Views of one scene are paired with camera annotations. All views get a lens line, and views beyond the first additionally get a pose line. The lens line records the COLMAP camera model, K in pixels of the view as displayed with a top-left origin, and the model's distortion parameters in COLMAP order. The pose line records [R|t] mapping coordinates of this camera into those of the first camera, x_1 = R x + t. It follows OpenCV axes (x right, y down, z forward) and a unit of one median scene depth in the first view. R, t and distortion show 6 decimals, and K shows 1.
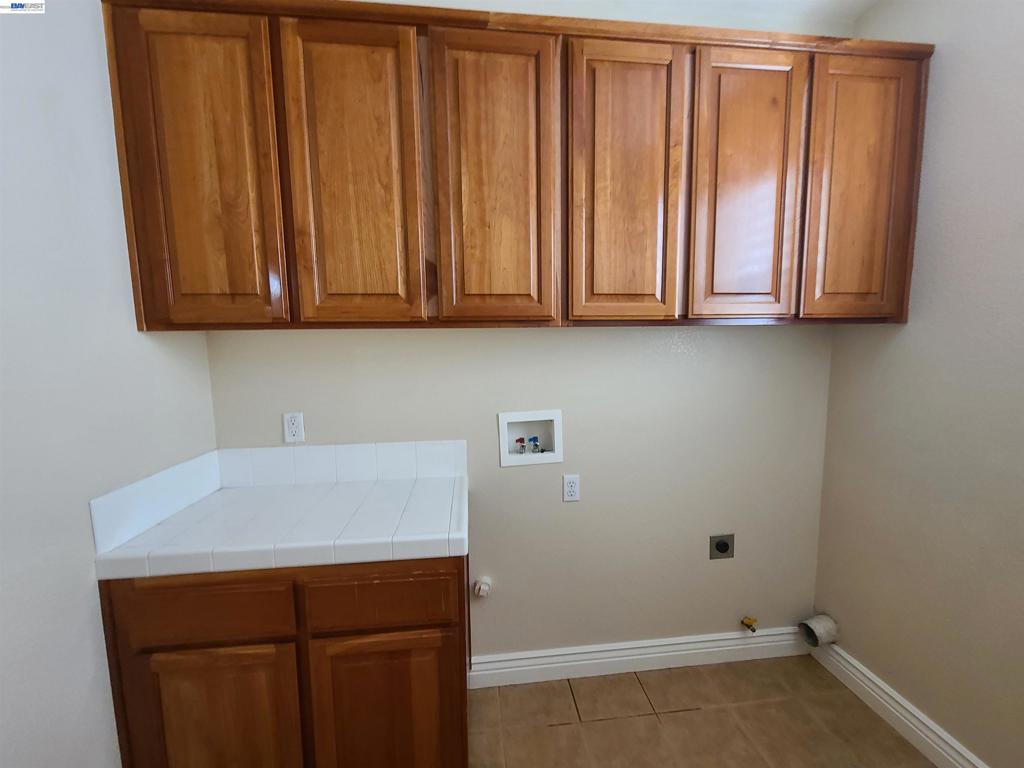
lens RADIAL K [[417.6, 0, 517.0], [0, 417.6, 392.7], [0, 0, 1]] dist [0.000534, 0.000257]
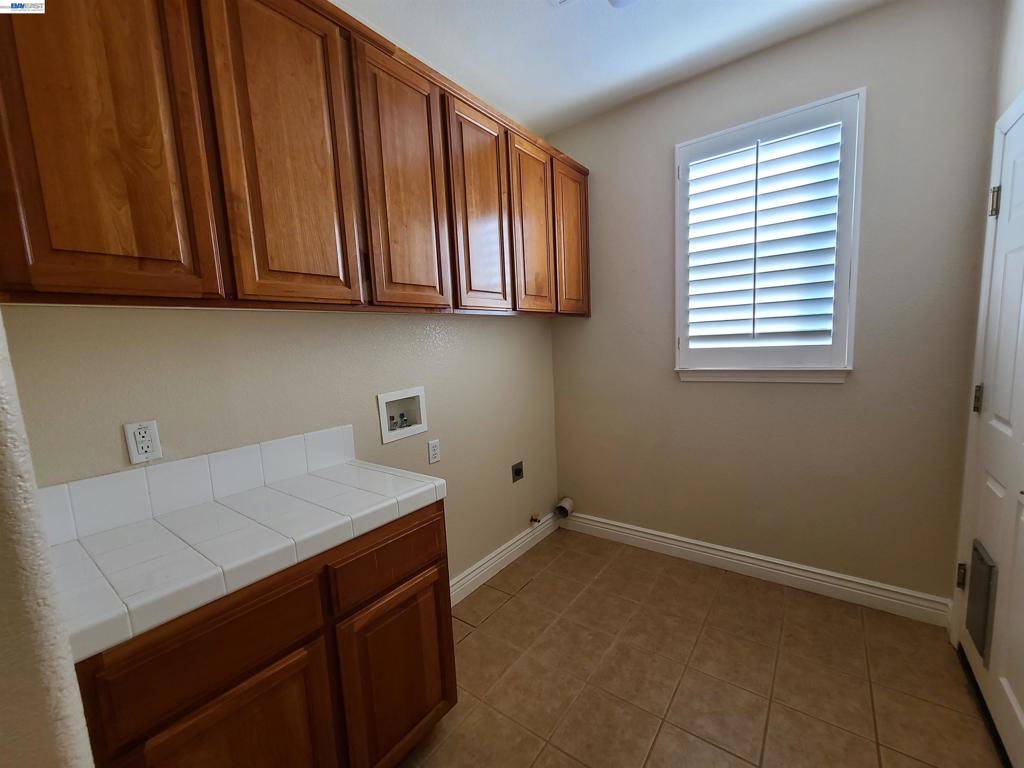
lens RADIAL K [[417.6, 0, 517.0], [0, 417.6, 392.7], [0, 0, 1]] dist [0.000534, 0.000257]
pose [[0.680610, -0.111236, 0.724152, -0.763717], [0.119210, 0.992049, 0.040345, 0.057167], [-0.722882, 0.058867, 0.688459, -0.007984]]
